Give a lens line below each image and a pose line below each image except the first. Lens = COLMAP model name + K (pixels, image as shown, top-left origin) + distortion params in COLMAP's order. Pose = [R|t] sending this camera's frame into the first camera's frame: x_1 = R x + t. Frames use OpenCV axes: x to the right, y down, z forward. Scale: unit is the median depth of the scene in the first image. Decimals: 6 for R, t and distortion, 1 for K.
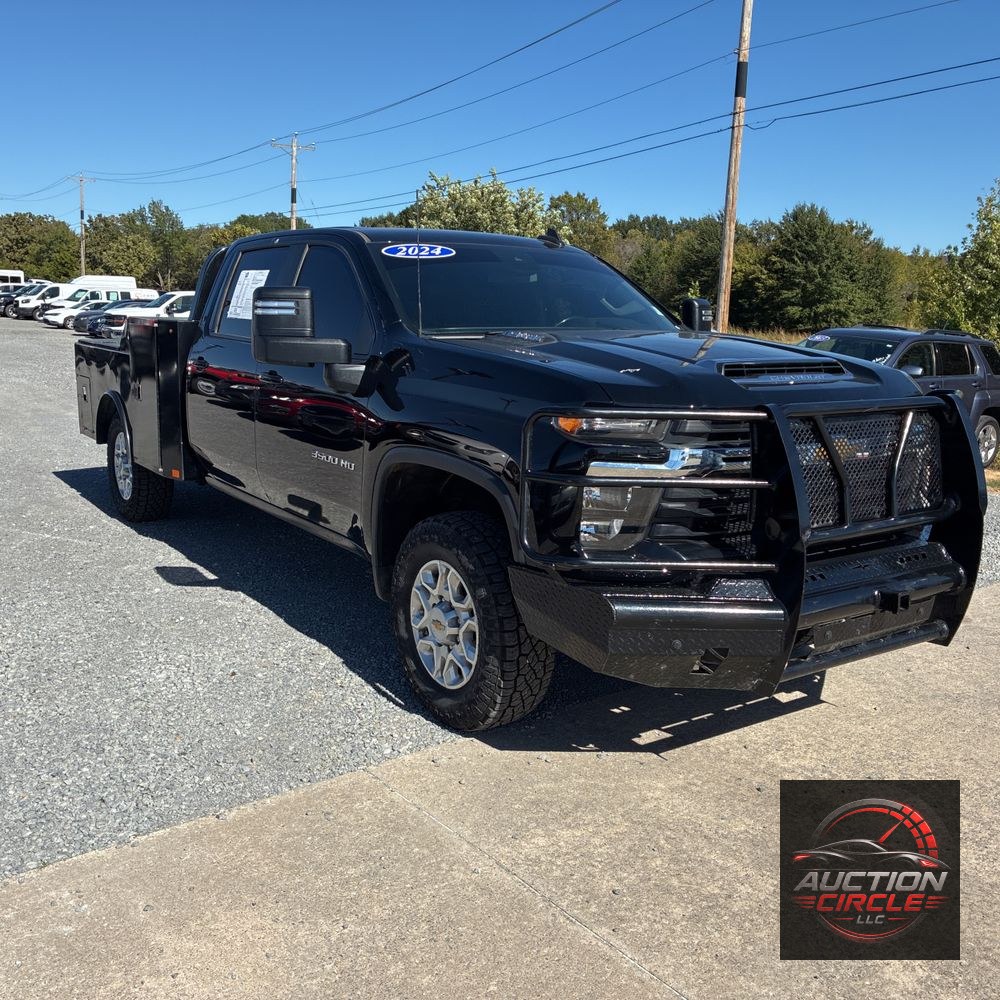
lens RADIAL K [[1022.2, 0, 505.8], [0, 1022.2, 521.3], [0, 0, 1]] dist [0.018139, 0.018492]
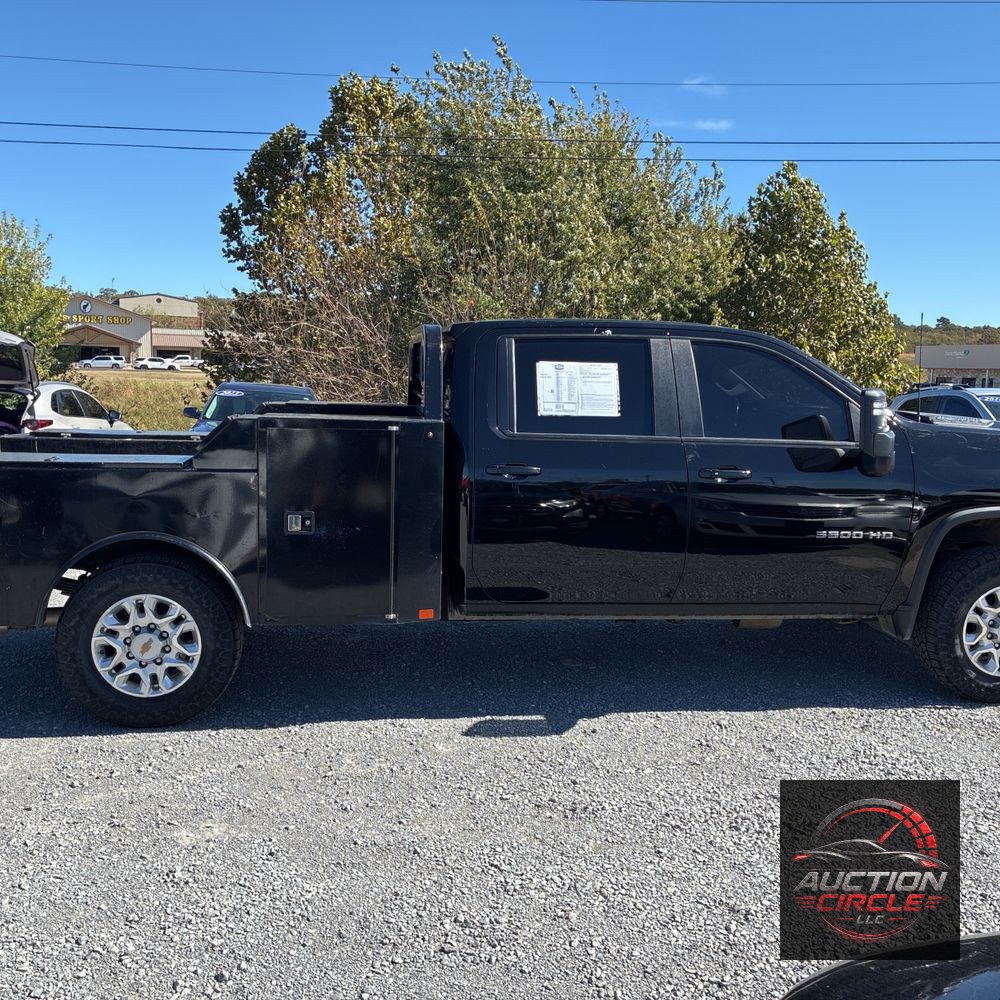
lens RADIAL K [[1022.2, 0, 505.8], [0, 1022.2, 521.3], [0, 0, 1]] dist [0.018139, 0.018492]
pose [[0.463854, -0.146405, 0.873730, -1.058981], [0.176543, 0.981745, 0.070780, -0.176596], [-0.868143, 0.121419, 0.481233, 0.615578]]
